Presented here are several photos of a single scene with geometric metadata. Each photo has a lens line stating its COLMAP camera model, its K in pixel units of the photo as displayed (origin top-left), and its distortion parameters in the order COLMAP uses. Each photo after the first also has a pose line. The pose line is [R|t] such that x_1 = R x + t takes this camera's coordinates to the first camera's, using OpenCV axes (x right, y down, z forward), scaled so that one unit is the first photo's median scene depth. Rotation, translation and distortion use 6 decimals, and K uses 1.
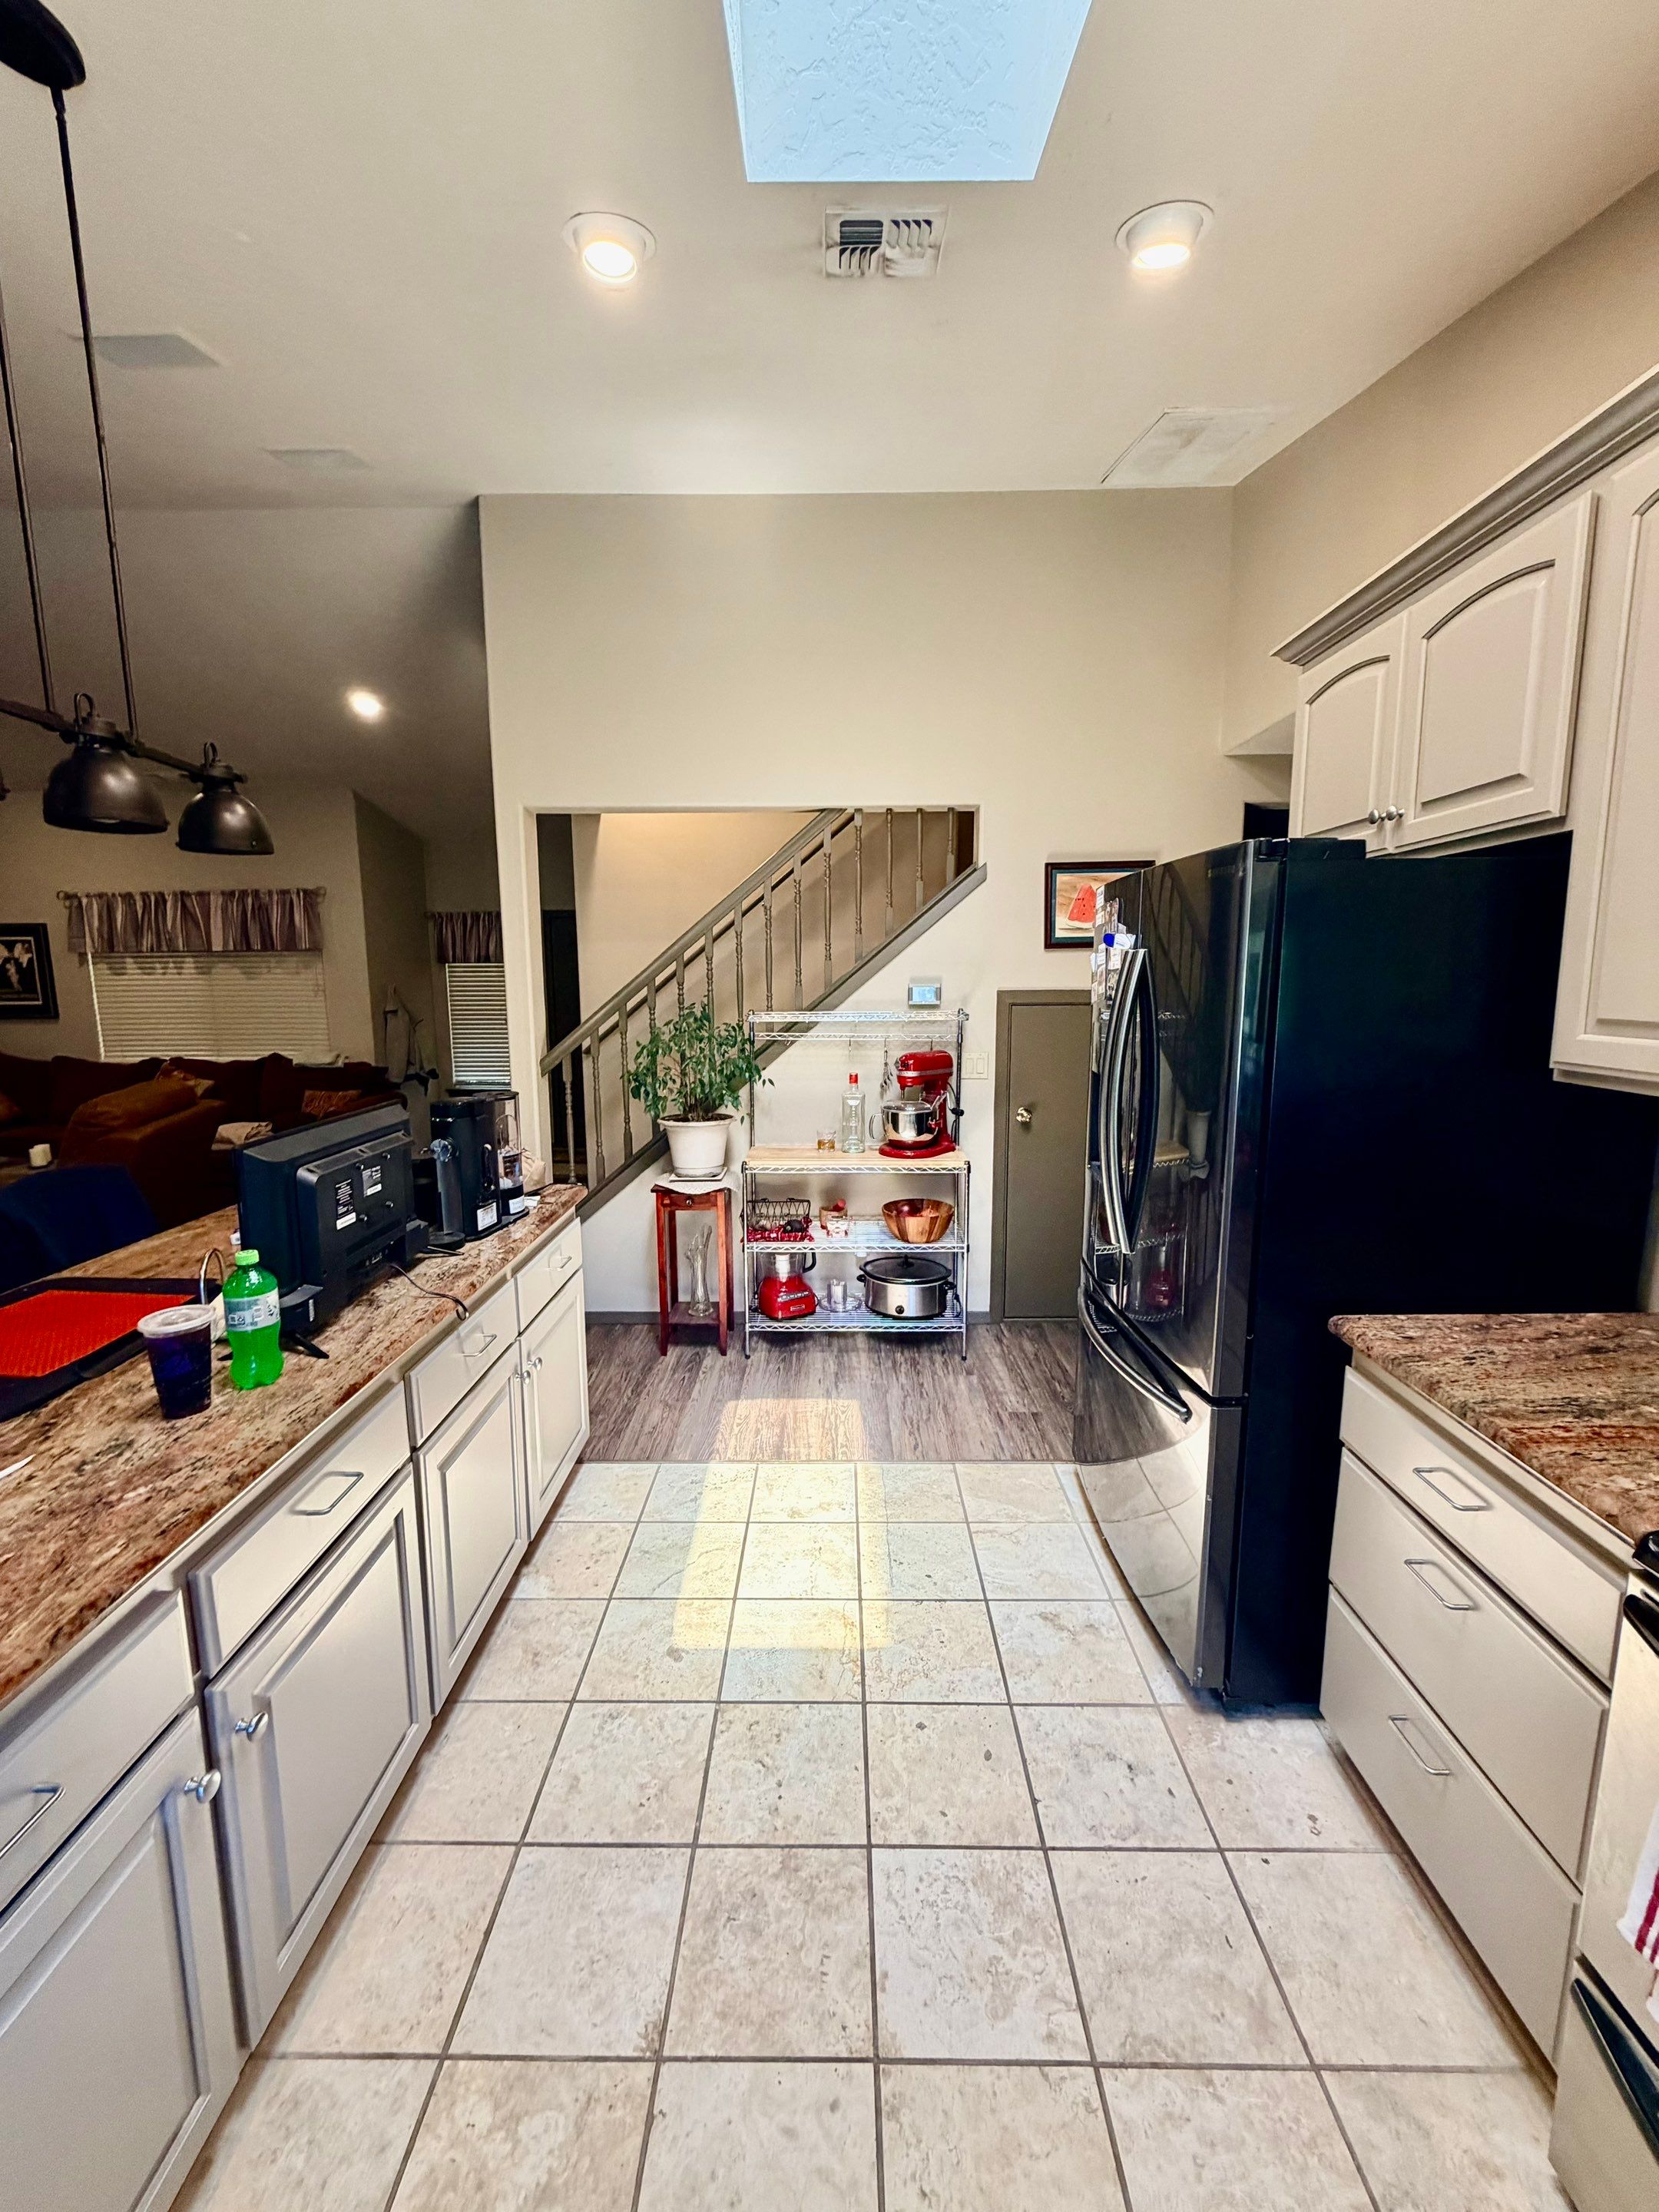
lens RADIAL K [[876.7, 0, 826.3], [0, 876.7, 1101.0], [0, 0, 1]] dist [0.001029, -0.000458]
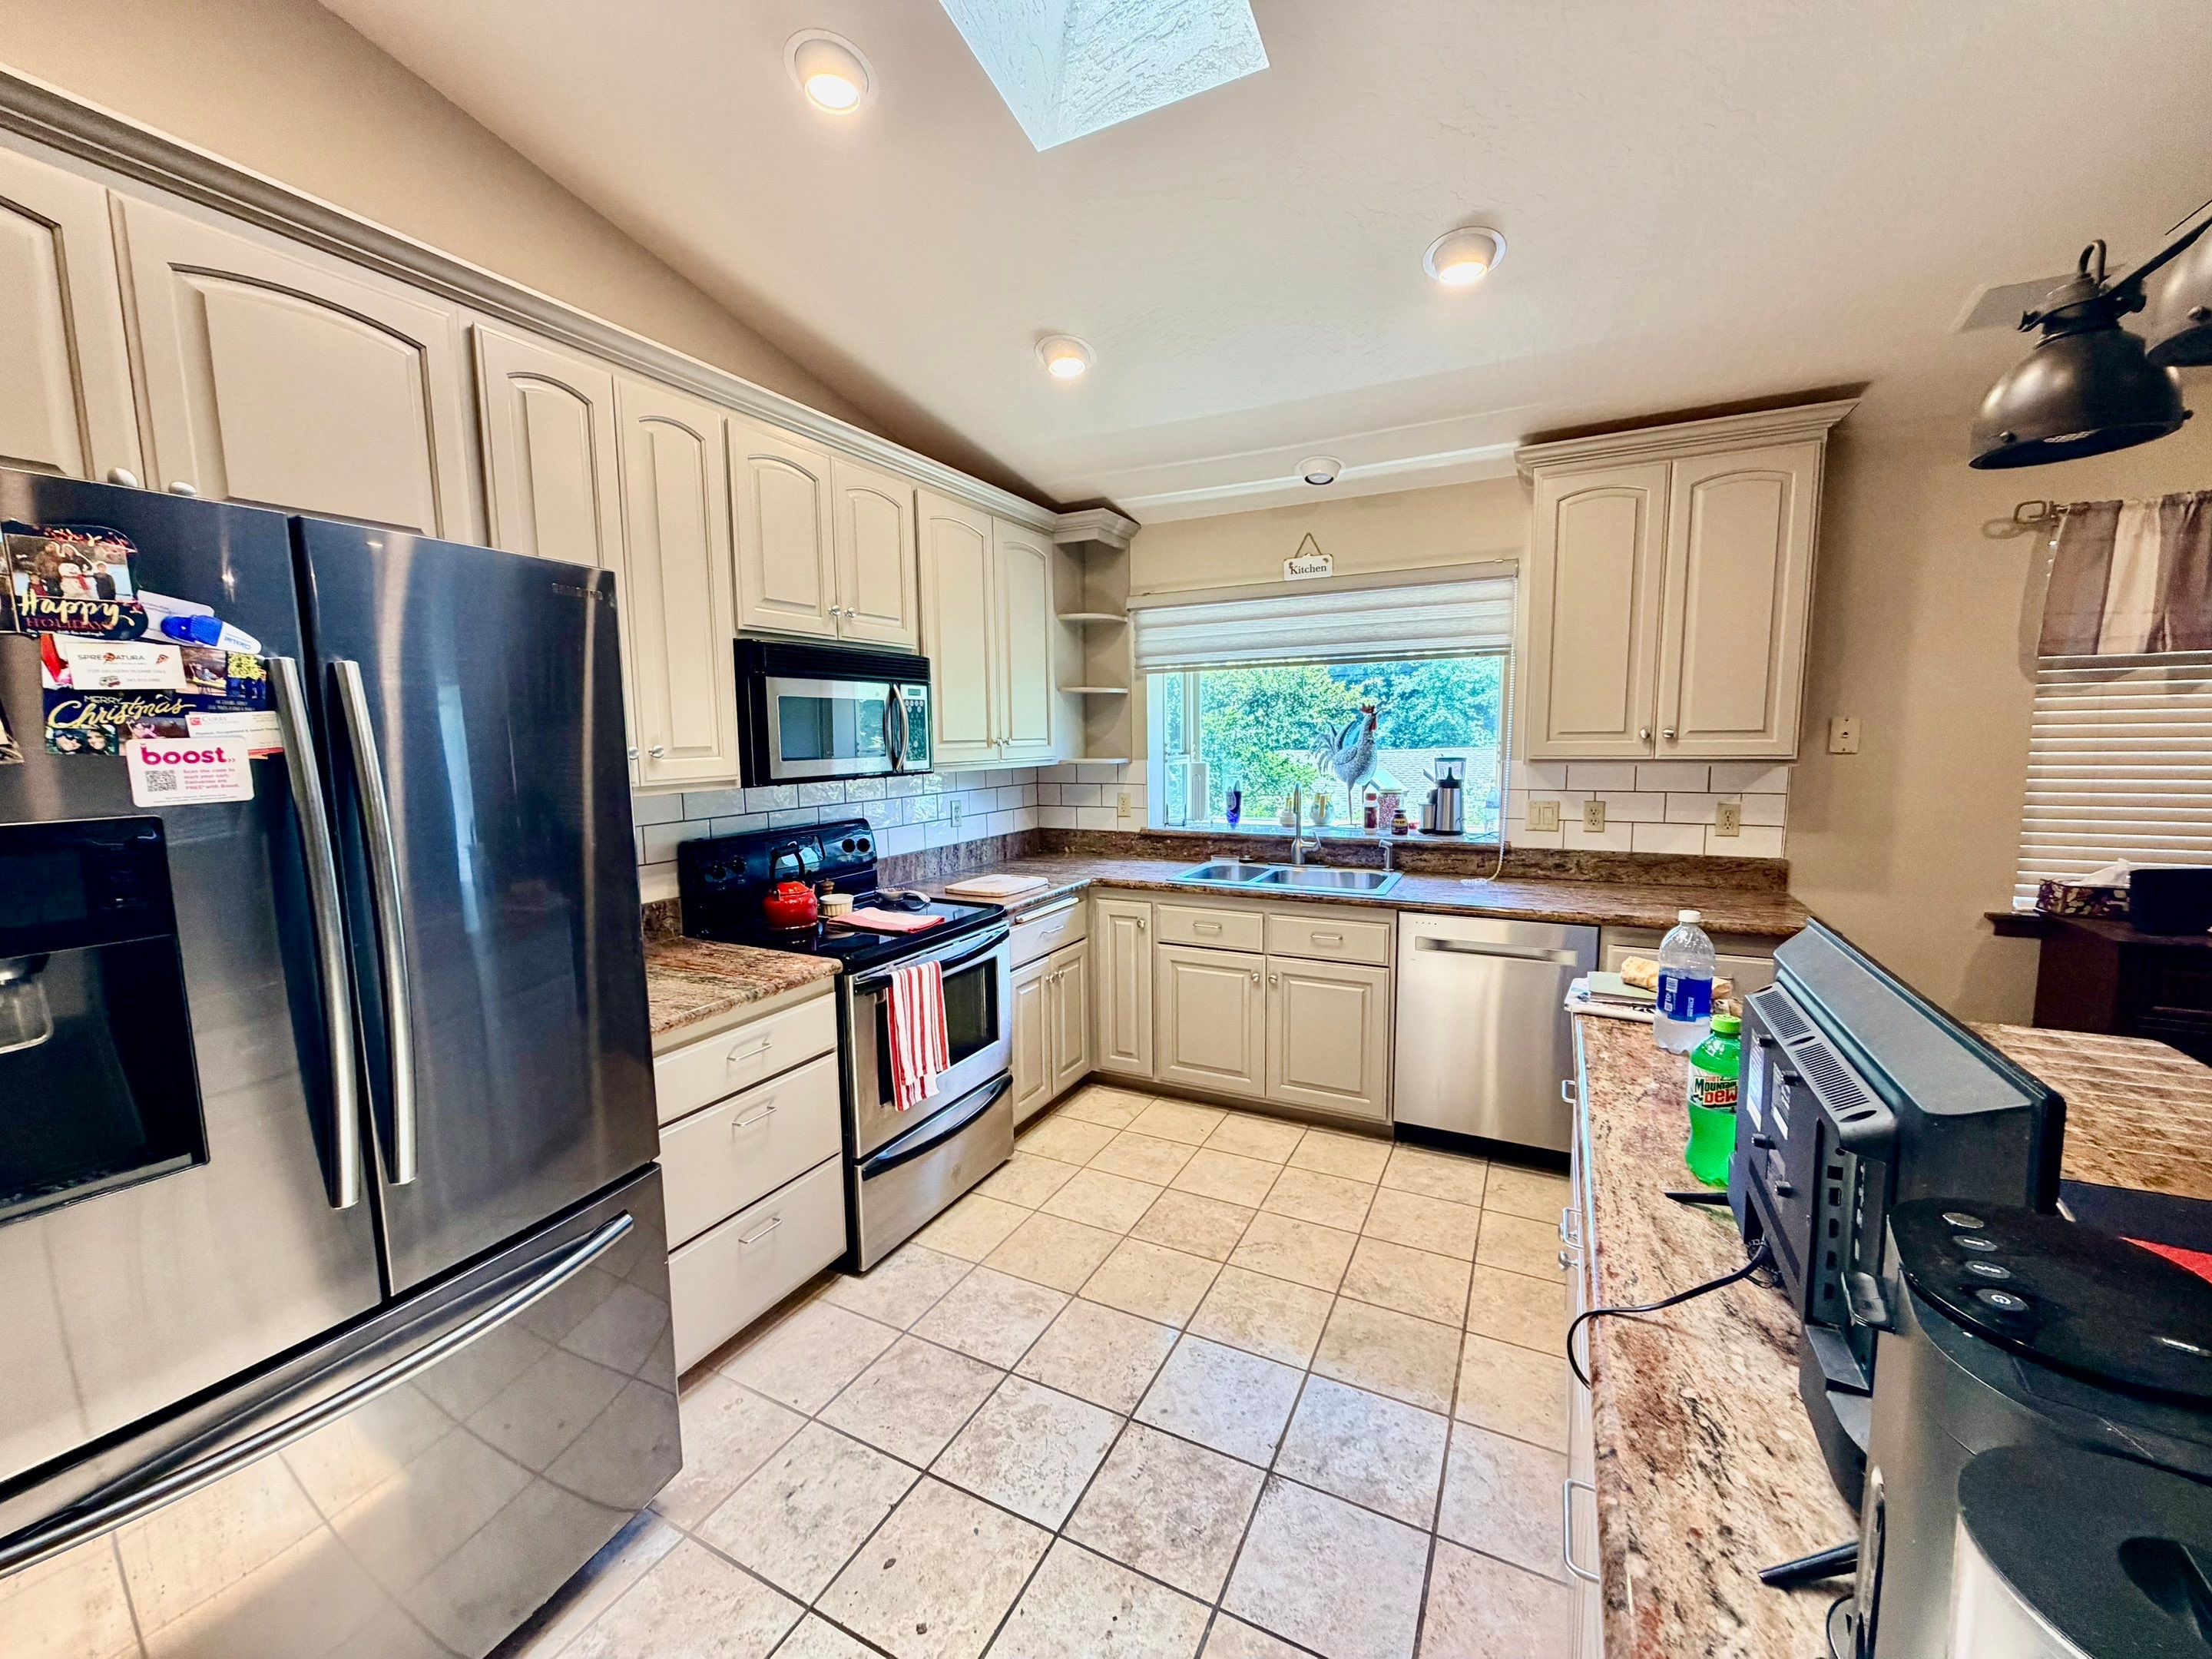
lens RADIAL K [[876.7, 0, 1101.4], [0, 876.7, 829.7], [0, 0, 1]] dist [0.001029, -0.000458]
pose [[-0.893963, -0.033623, 0.446877, -0.189315], [0.082149, 0.967989, 0.237170, -0.089699], [-0.440546, 0.248732, -0.862584, 0.723796]]
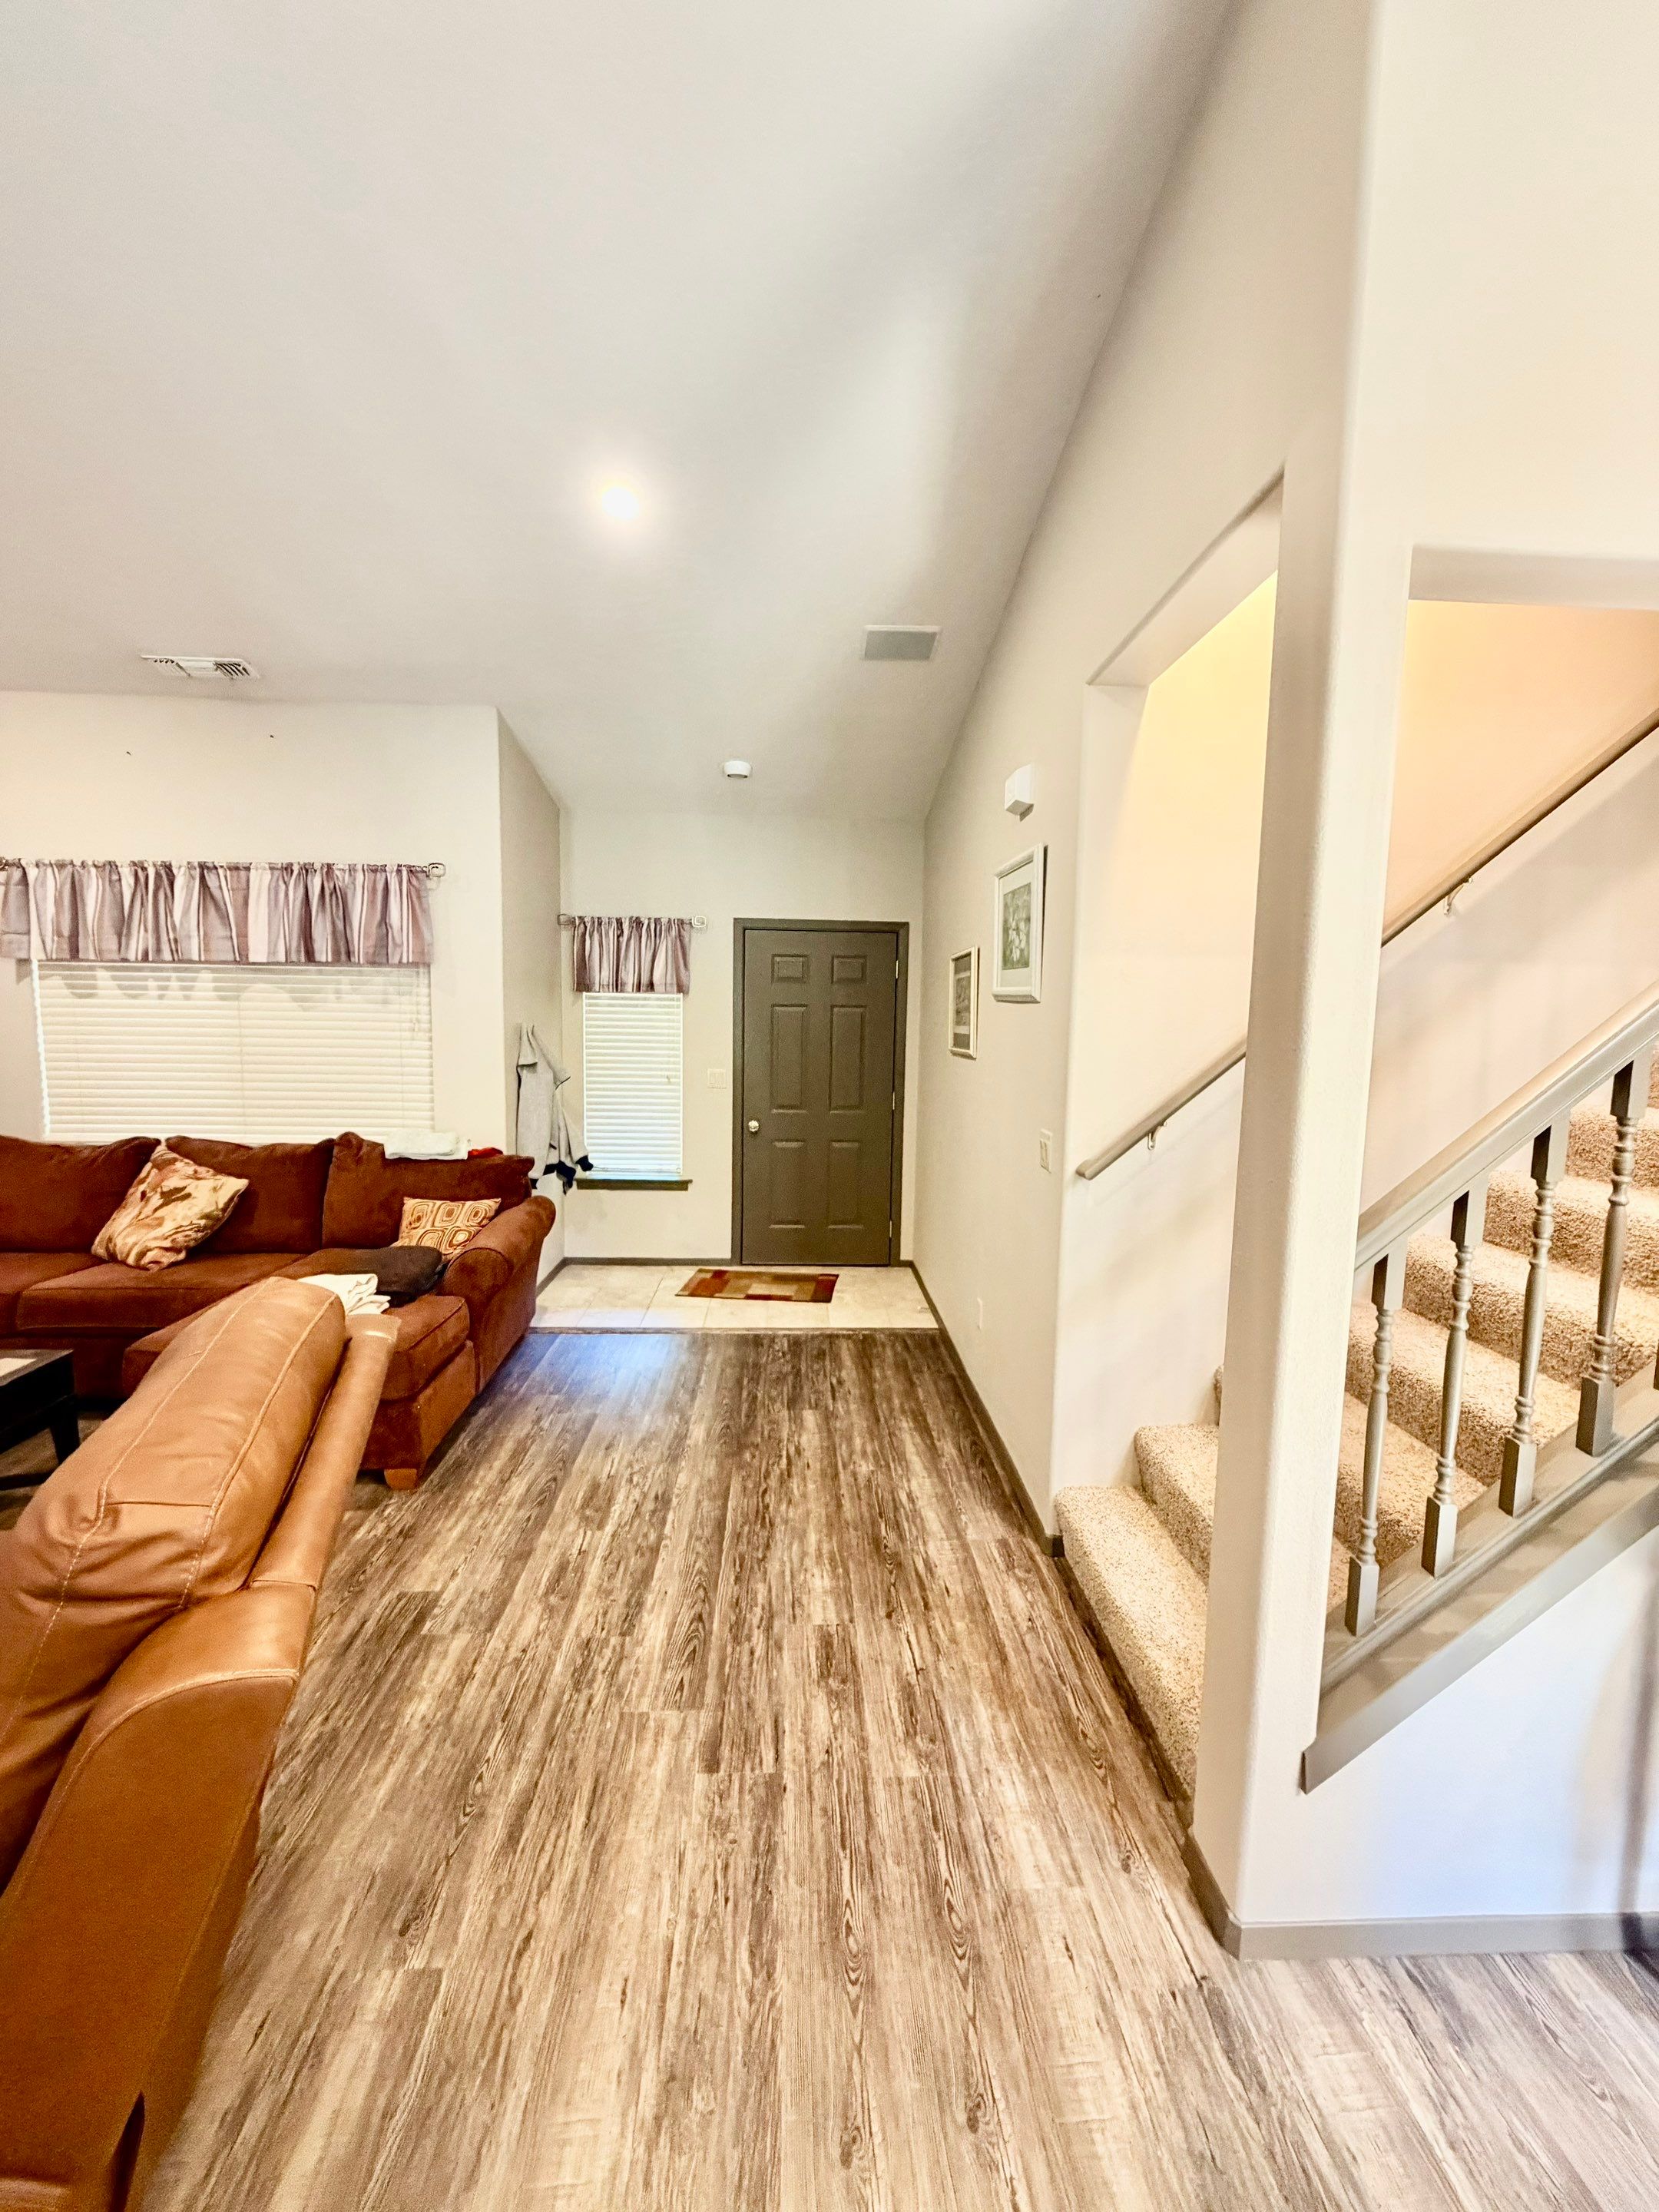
lens RADIAL K [[876.7, 0, 826.6], [0, 876.7, 1101.2], [0, 0, 1]] dist [0.001029, -0.000458]
pose [[0.998341, 0.019613, 0.054127, -0.591970], [-0.017167, 0.998826, -0.045295, -0.096505], [-0.054952, 0.044290, 0.997506, 0.673214]]
